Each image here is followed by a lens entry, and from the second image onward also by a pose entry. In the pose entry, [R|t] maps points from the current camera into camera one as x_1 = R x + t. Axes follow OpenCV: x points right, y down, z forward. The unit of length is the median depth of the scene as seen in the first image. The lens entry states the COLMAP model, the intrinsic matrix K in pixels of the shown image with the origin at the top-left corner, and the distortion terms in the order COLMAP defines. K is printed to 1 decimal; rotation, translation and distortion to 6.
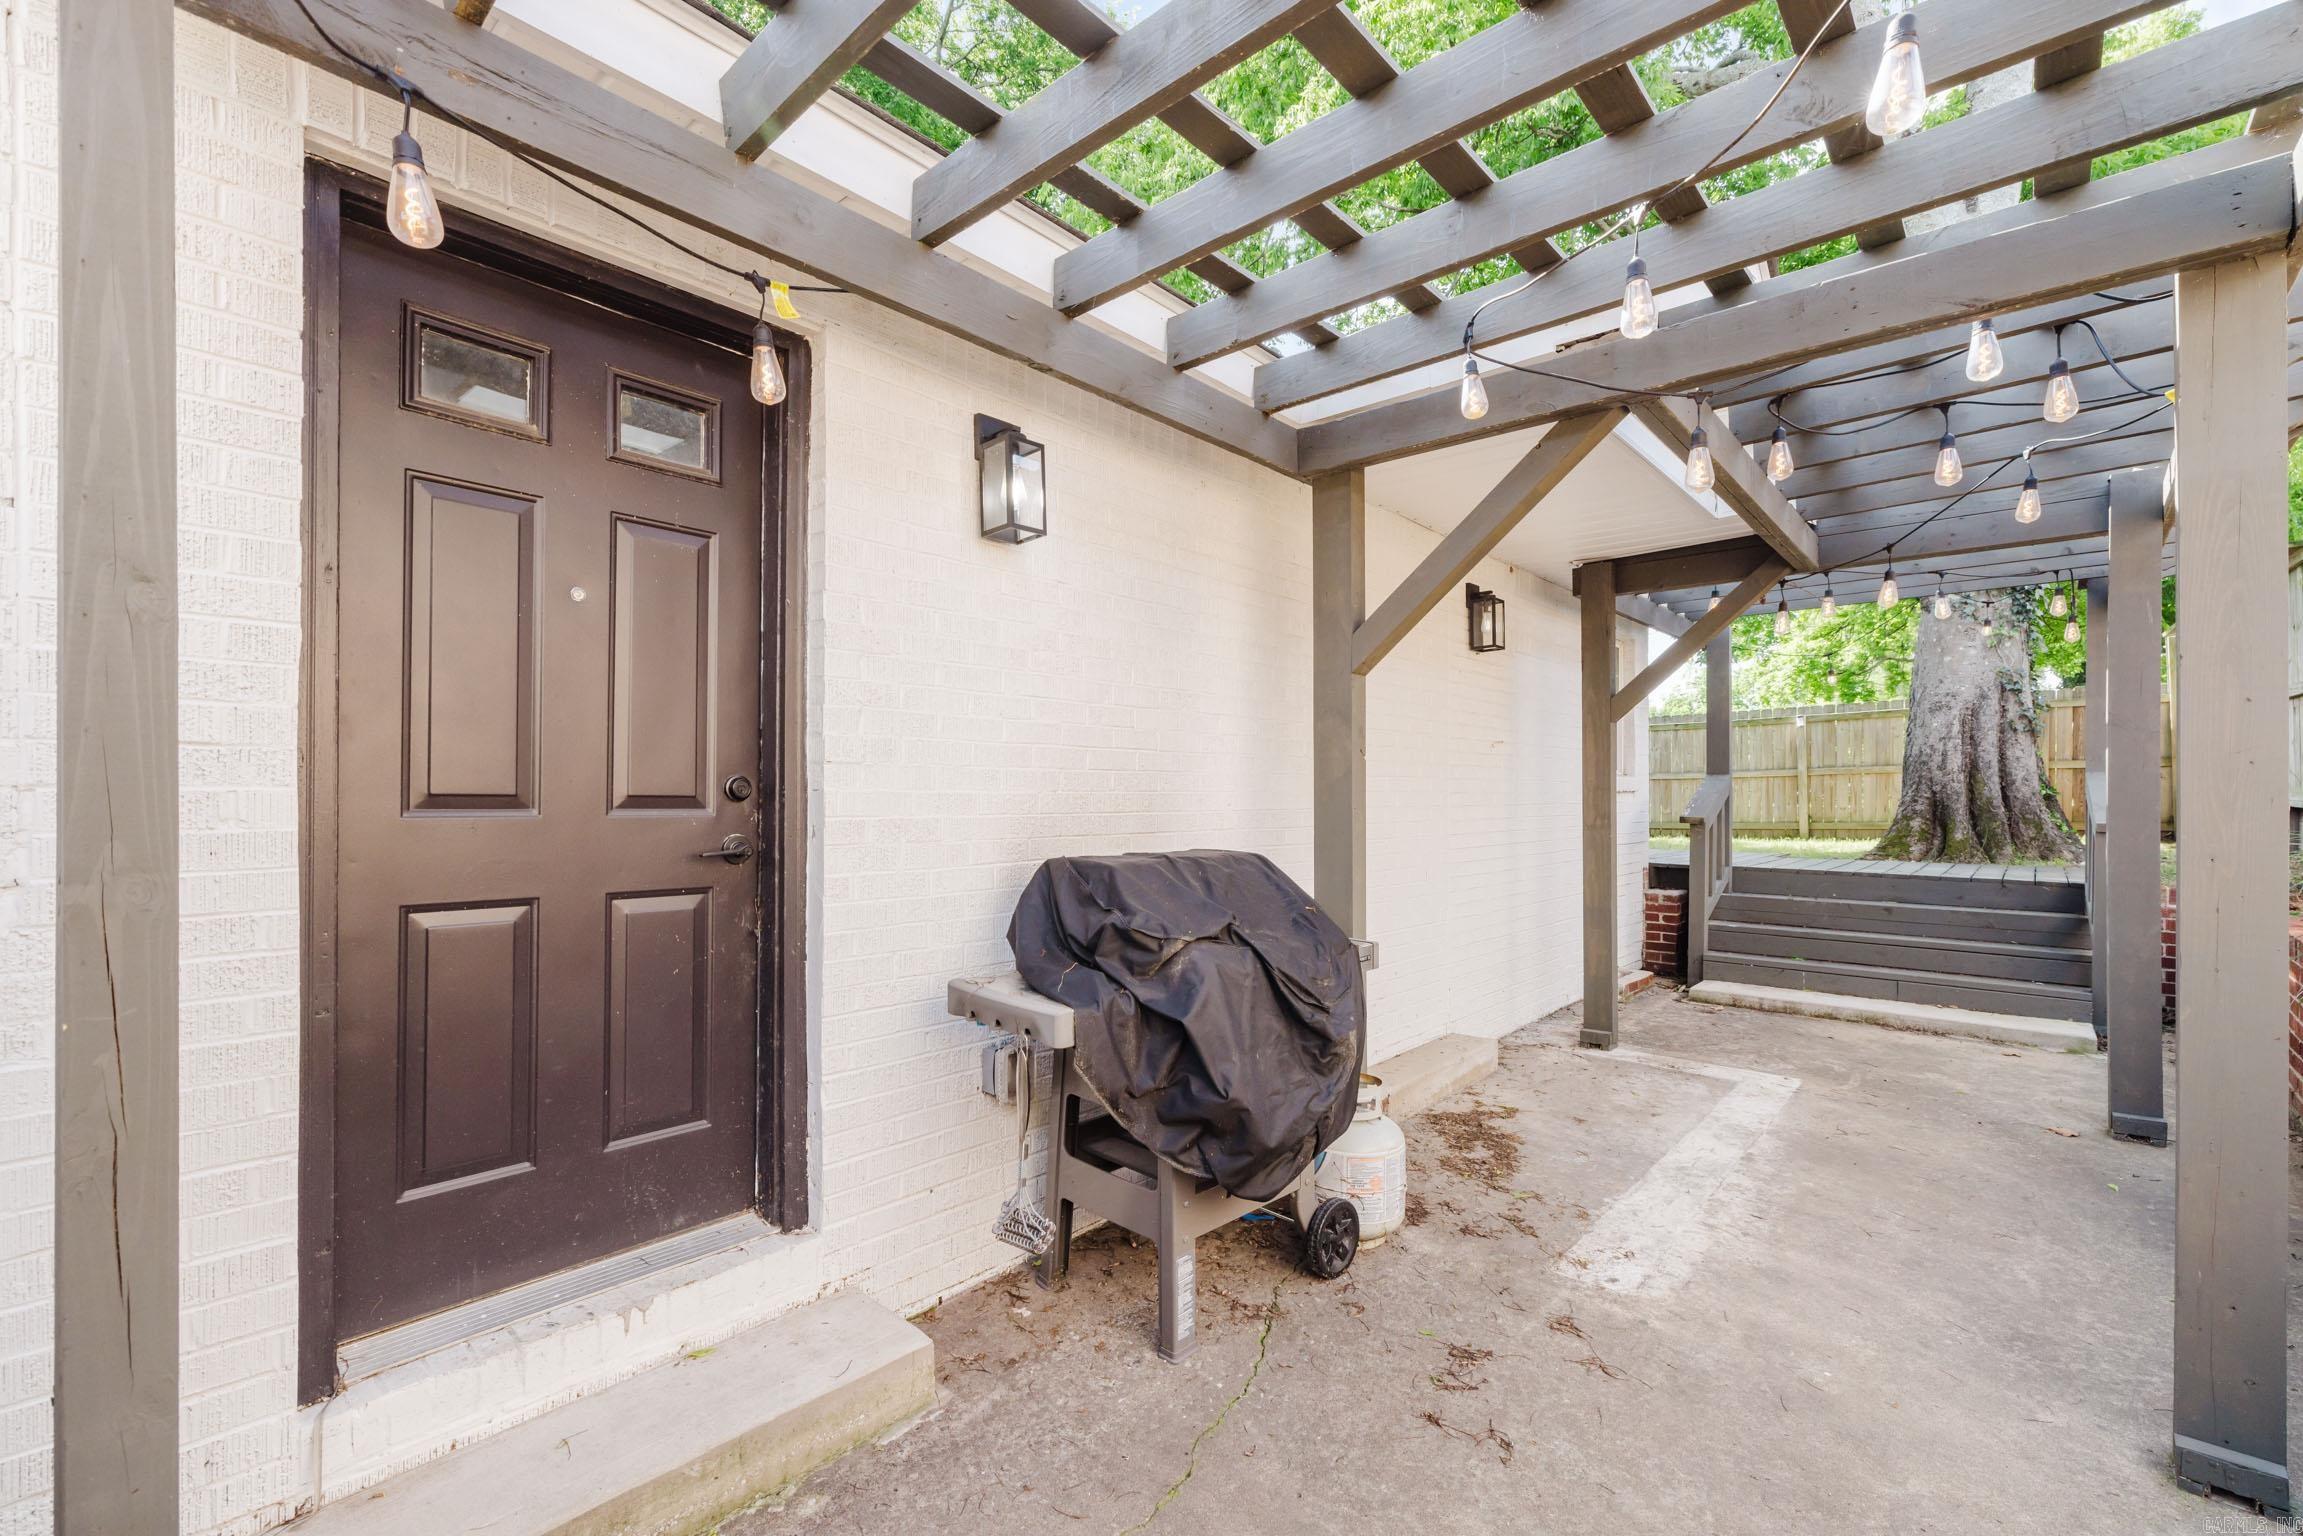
lens RADIAL K [[974.7, 0, 1151.9], [0, 974.7, 784.4], [0, 0, 1]] dist [-0.000044, -0.000217]
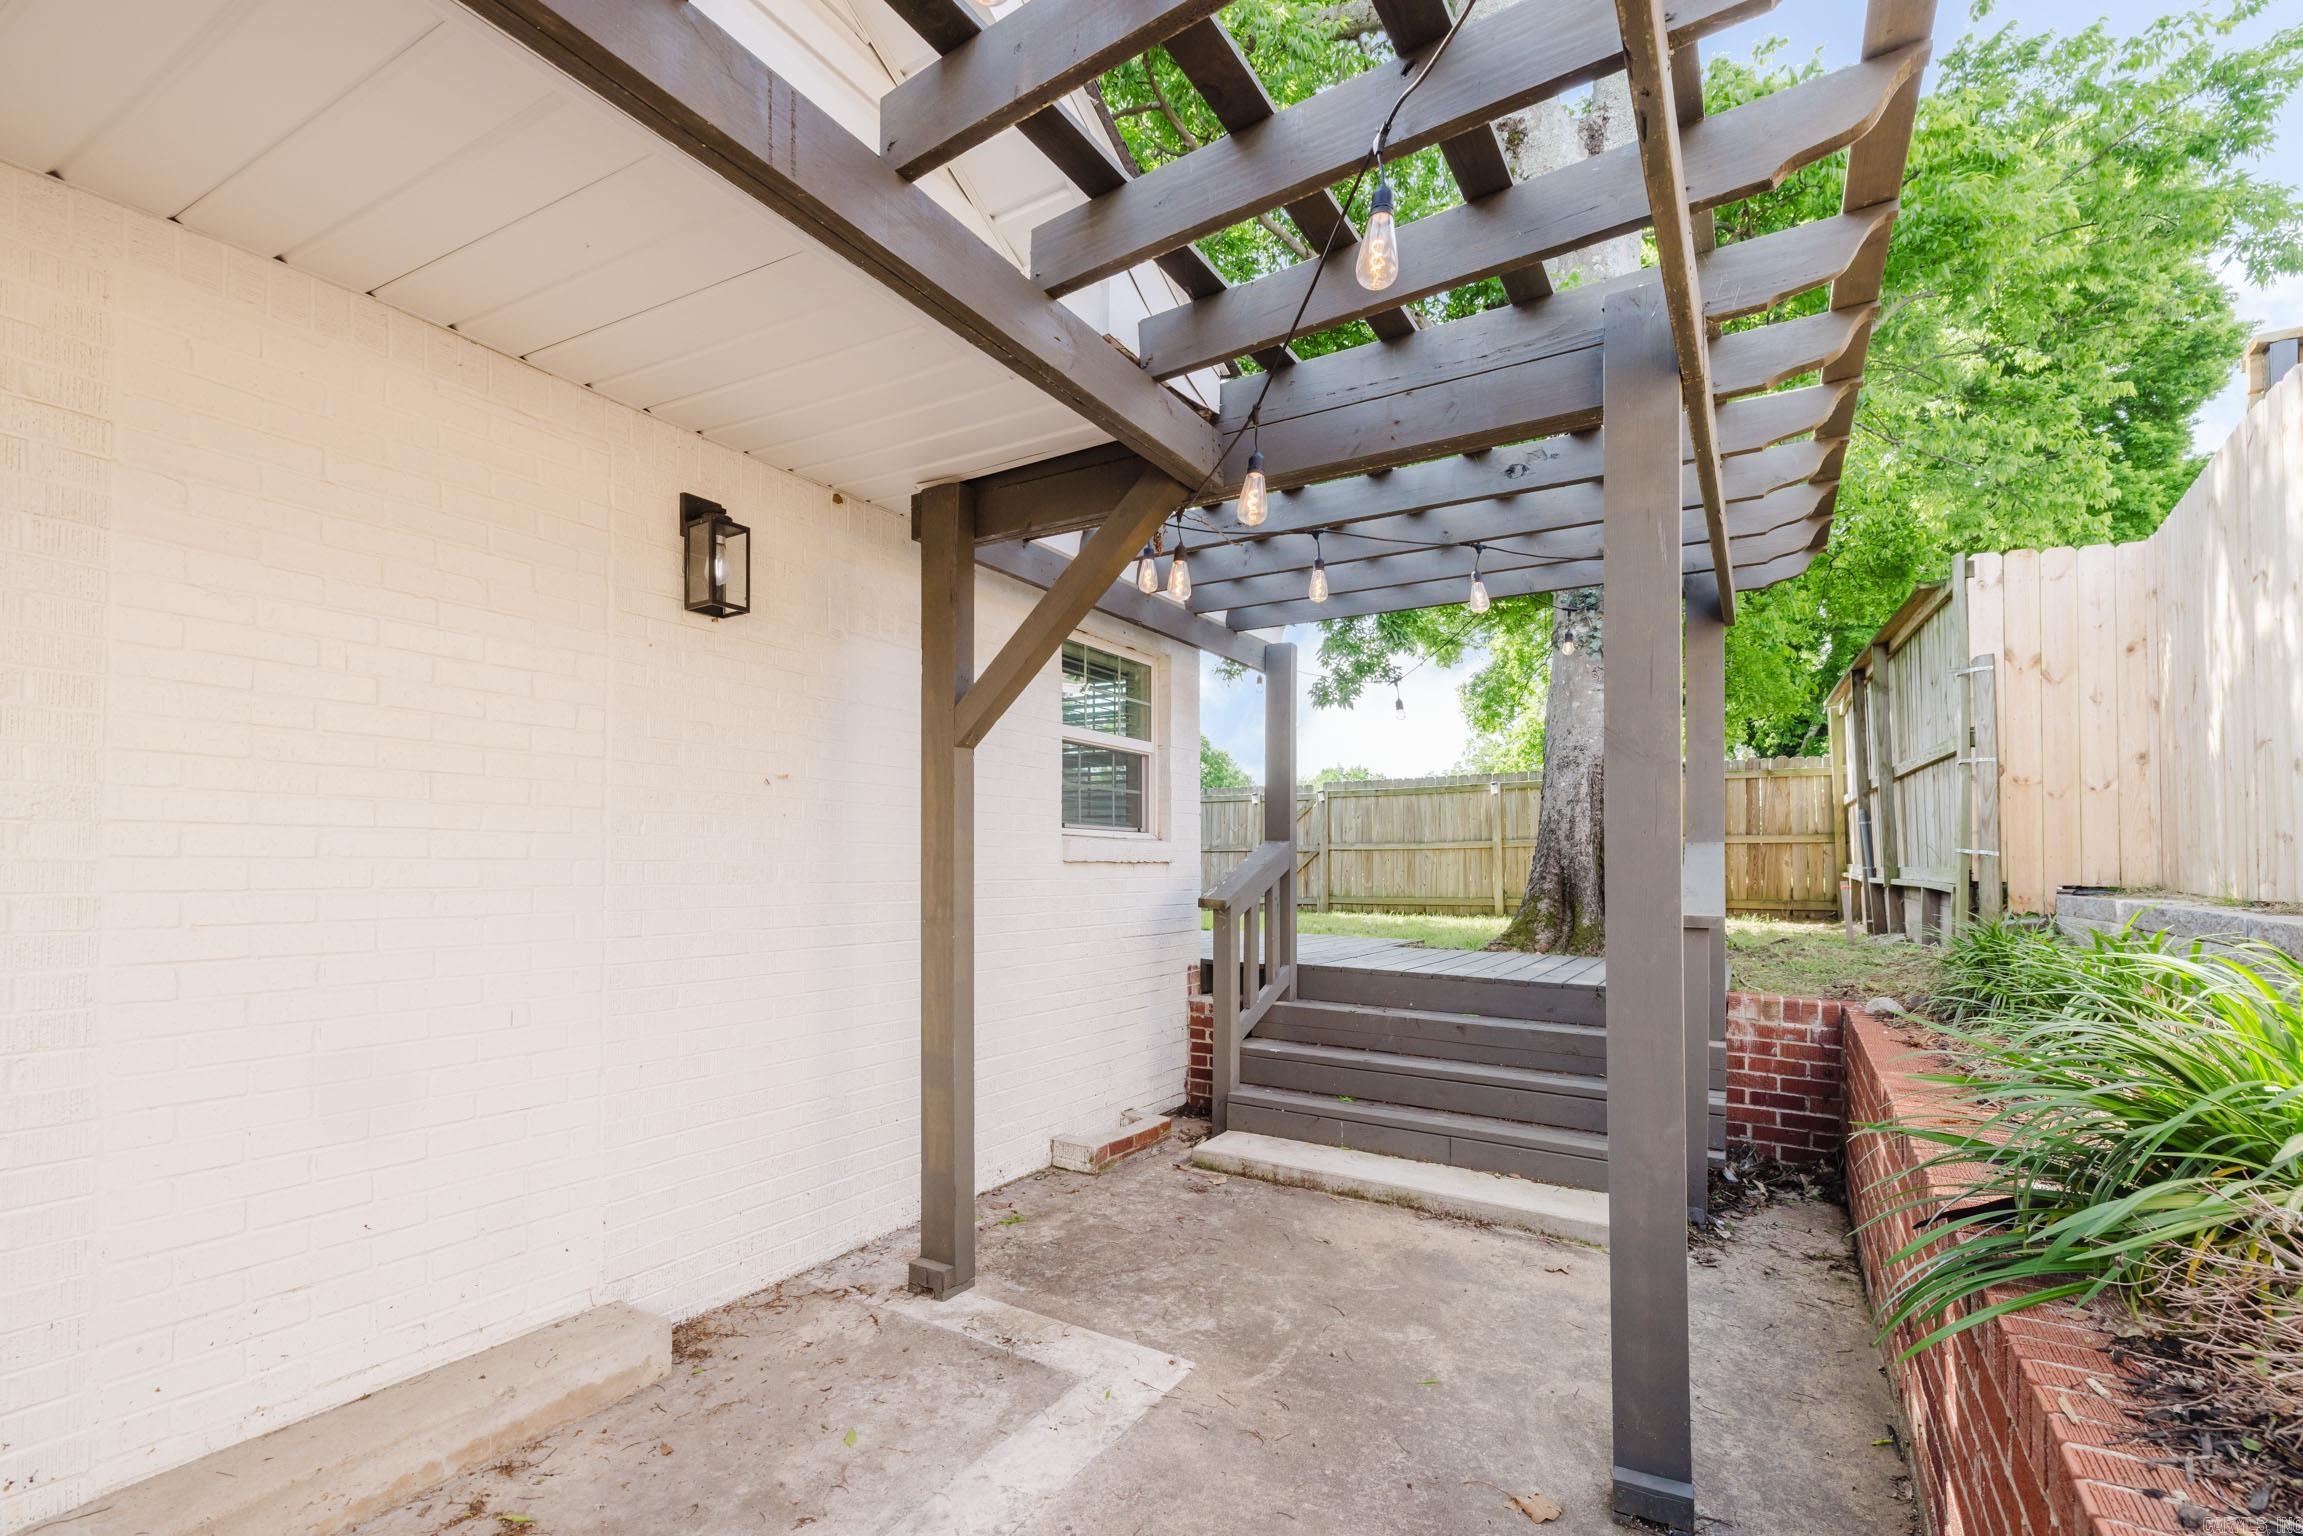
lens RADIAL K [[974.7, 0, 1150.8], [0, 974.7, 823.1], [0, 0, 1]] dist [-0.000044, -0.000217]
pose [[0.984715, 0.016946, 0.173350, 0.368930], [-0.011779, 0.999456, -0.030792, 0.000235], [-0.173777, 0.028280, 0.984379, 0.293960]]
